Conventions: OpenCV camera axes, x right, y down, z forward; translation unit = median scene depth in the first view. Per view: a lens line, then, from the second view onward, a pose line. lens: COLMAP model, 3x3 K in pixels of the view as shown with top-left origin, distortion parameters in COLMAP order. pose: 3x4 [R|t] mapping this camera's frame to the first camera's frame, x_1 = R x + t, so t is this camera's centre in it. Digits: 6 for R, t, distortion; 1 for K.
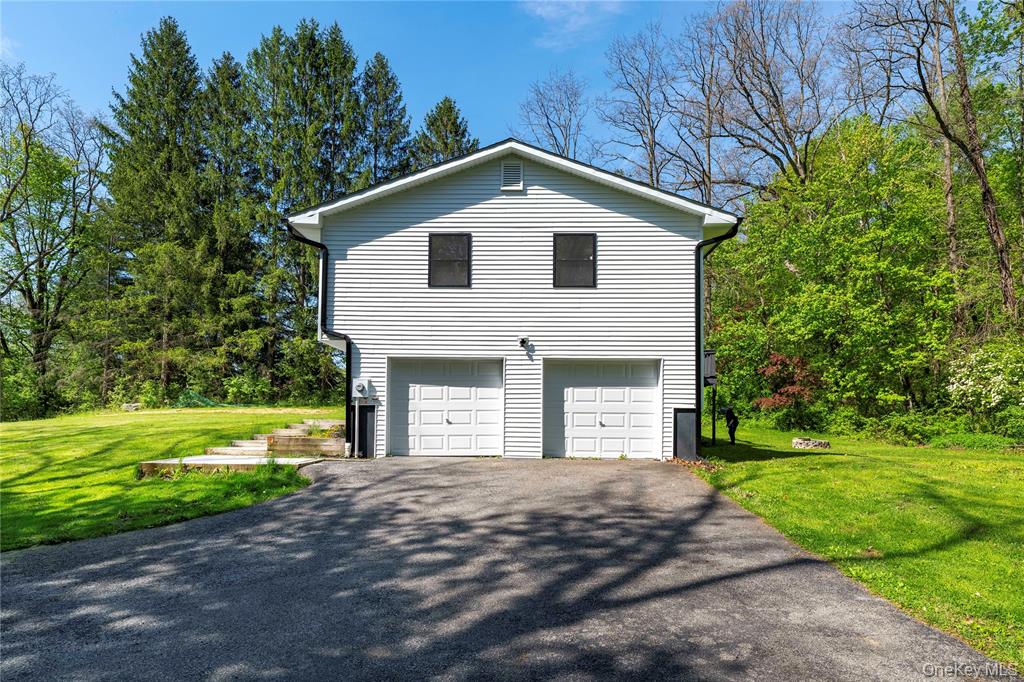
lens RADIAL K [[594.1, 0, 517.0], [0, 594.1, 403.9], [0, 0, 1]] dist [-0.000484, 0.000295]
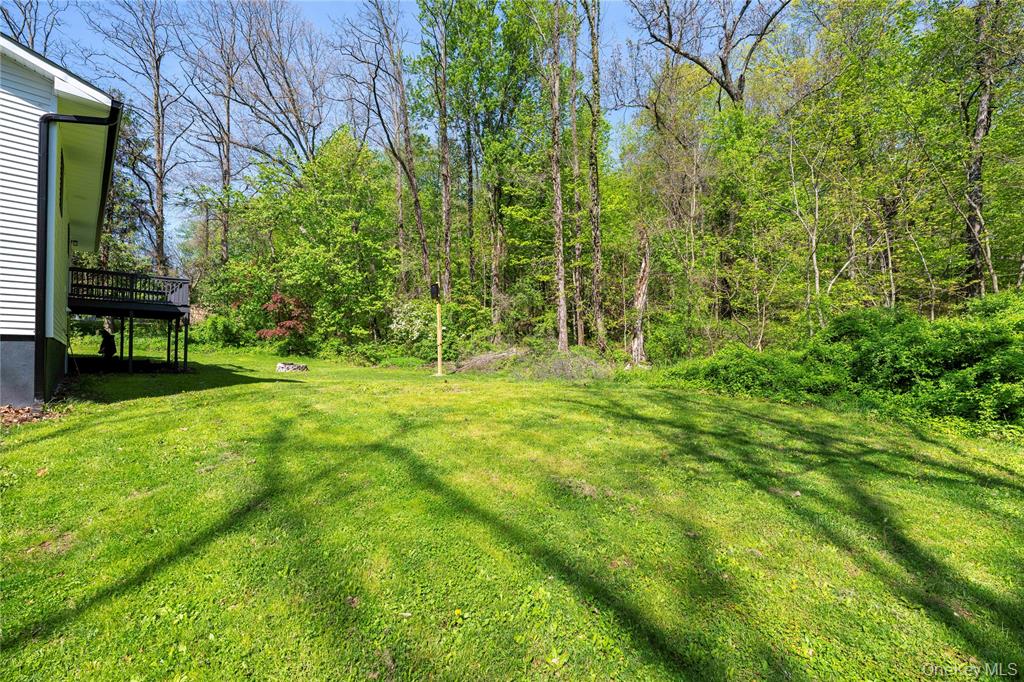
lens RADIAL K [[407.9, 0, 511.8], [0, 407.9, 343.2], [0, 0, 1]] dist [-0.001785, 0.000595]
pose [[0.652511, 0.008665, 0.757730, 0.133245], [-0.023221, 0.999694, 0.008565, -0.000542], [-0.757424, -0.023184, 0.652512, 0.096145]]
